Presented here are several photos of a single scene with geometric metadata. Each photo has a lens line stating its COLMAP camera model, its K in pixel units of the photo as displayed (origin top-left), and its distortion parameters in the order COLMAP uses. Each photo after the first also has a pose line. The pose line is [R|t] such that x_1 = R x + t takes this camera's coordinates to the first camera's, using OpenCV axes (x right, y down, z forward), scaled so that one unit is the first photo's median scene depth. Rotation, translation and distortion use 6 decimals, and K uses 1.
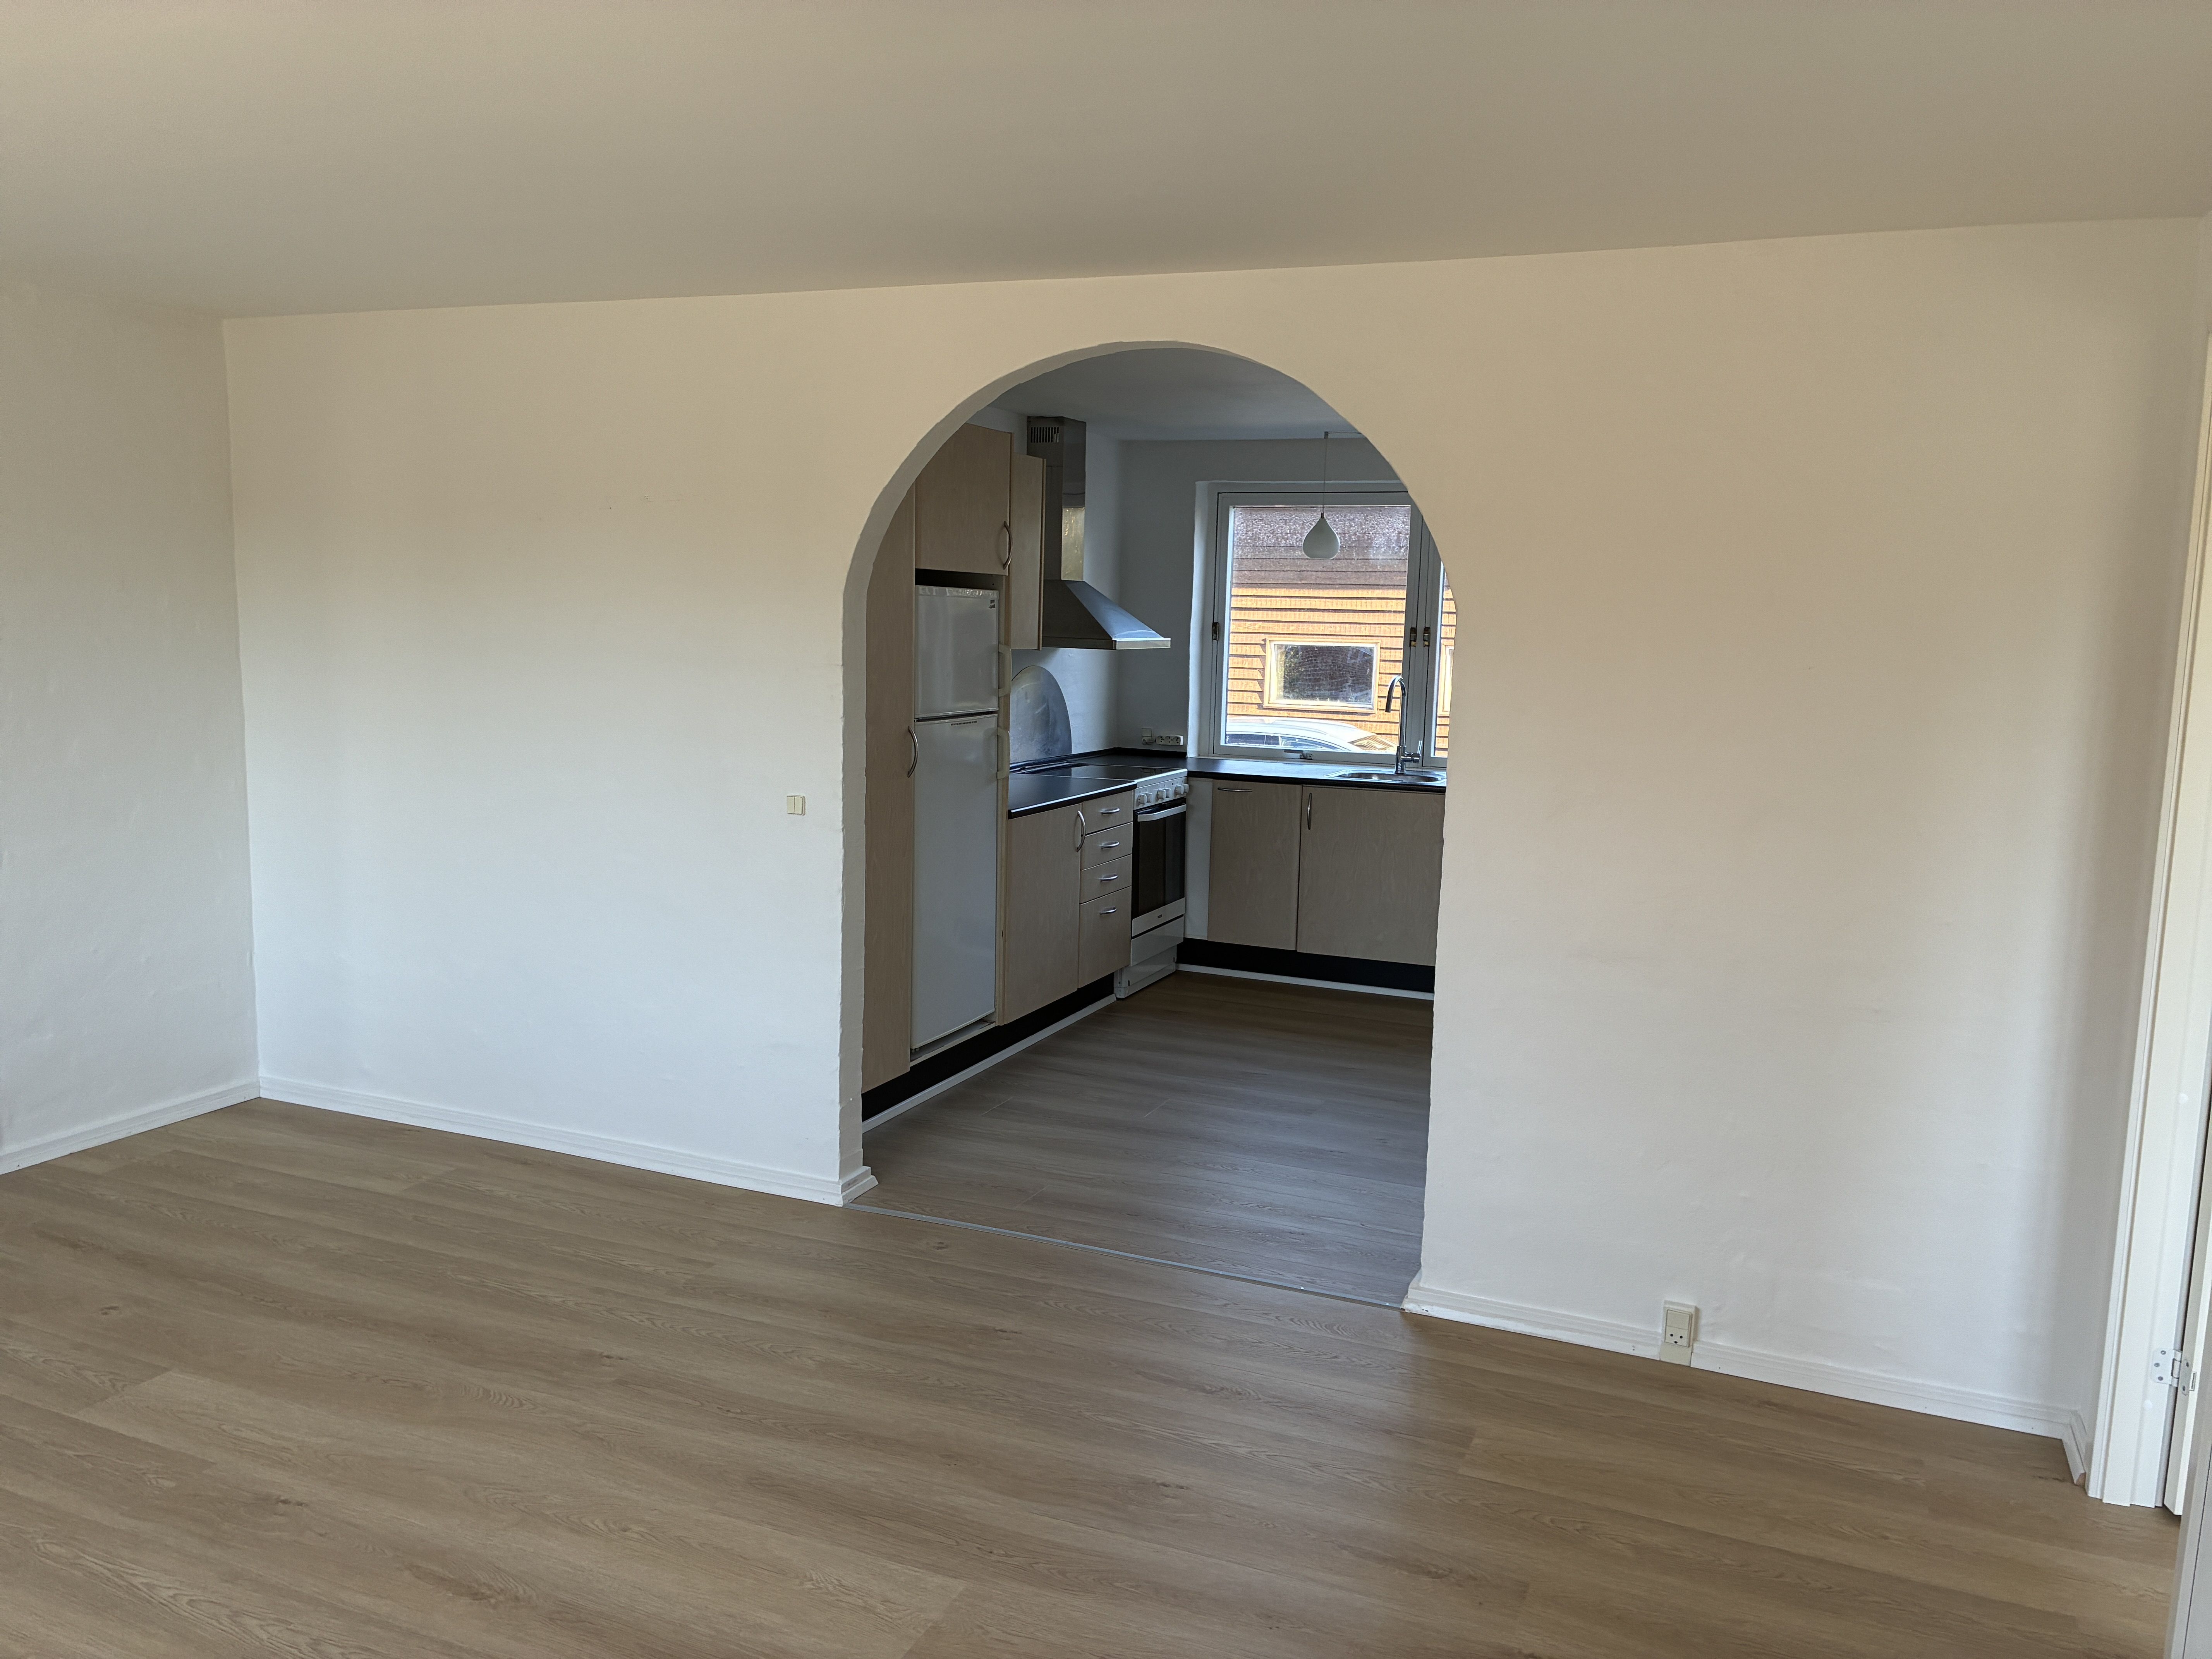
lens RADIAL K [[1669.2, 0, 1115.1], [0, 1669.2, 829.4], [0, 0, 1]] dist [0.083432, -0.123391]
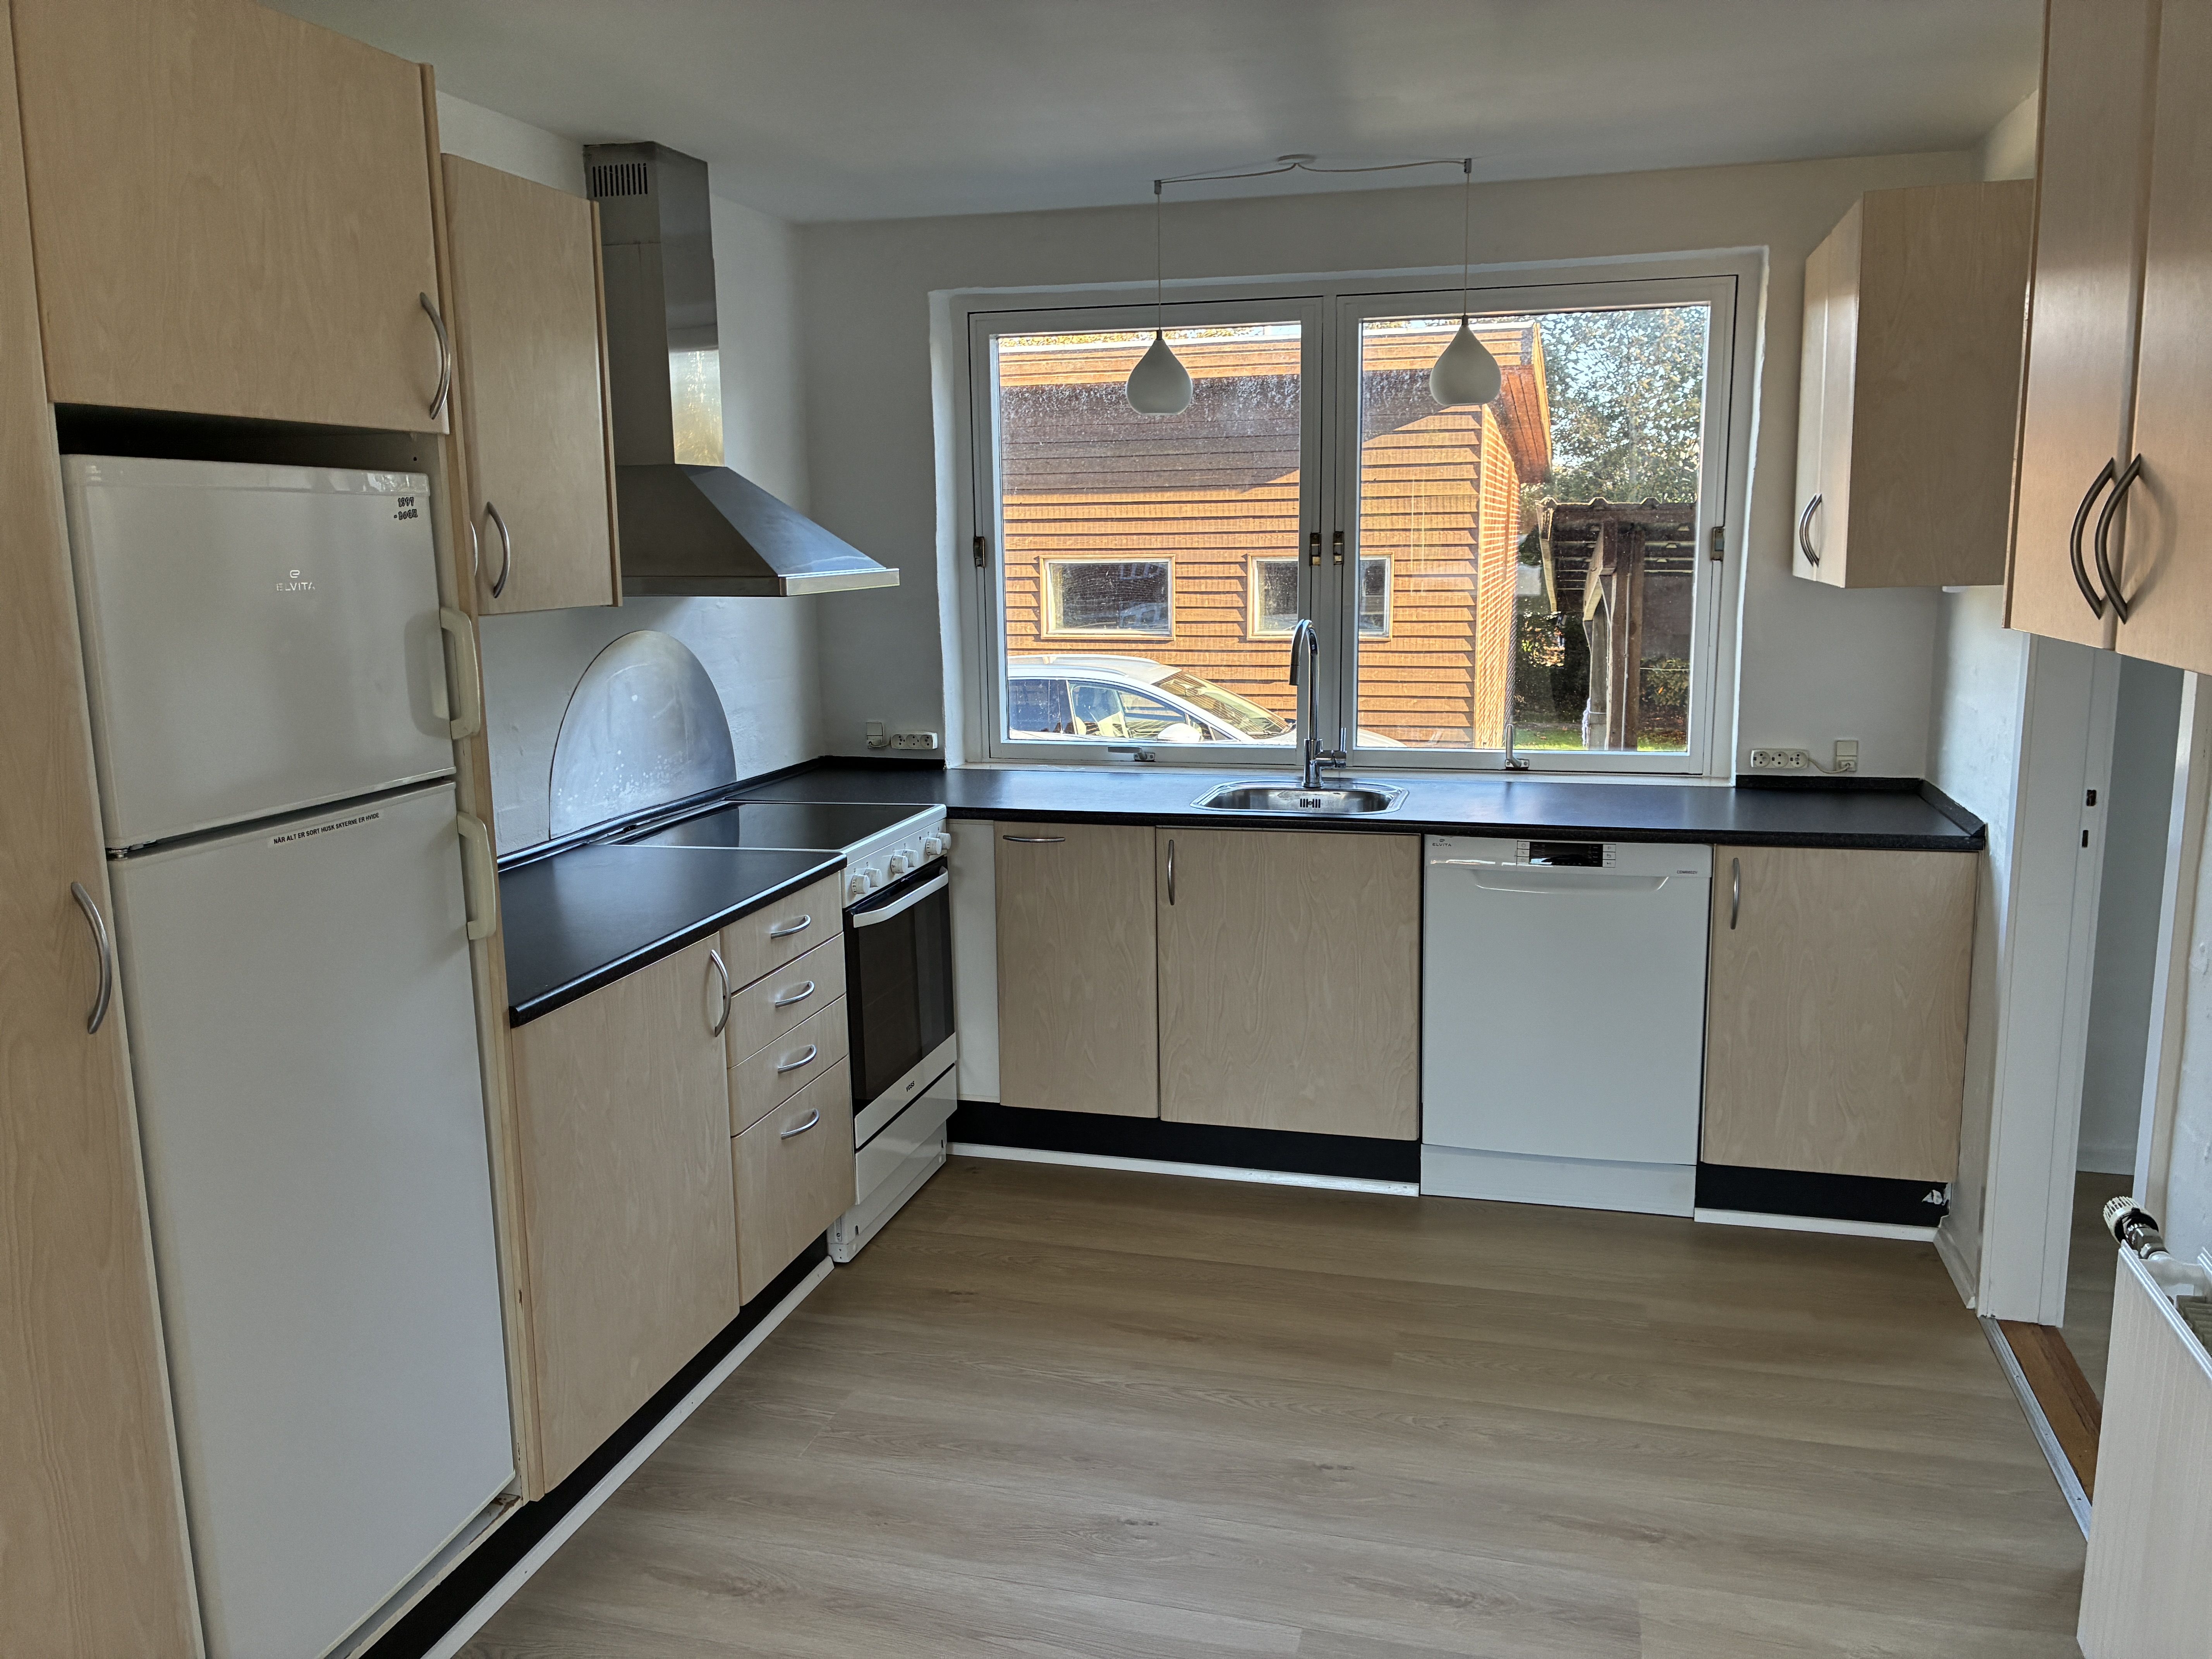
lens RADIAL K [[1669.2, 0, 1115.1], [0, 1669.2, 829.4], [0, 0, 1]] dist [0.083432, -0.123391]
pose [[0.989230, -0.065237, 0.131030, 0.025645], [0.058837, 0.996905, 0.052142, -0.053386], [-0.134026, -0.043871, 0.990006, 0.439891]]
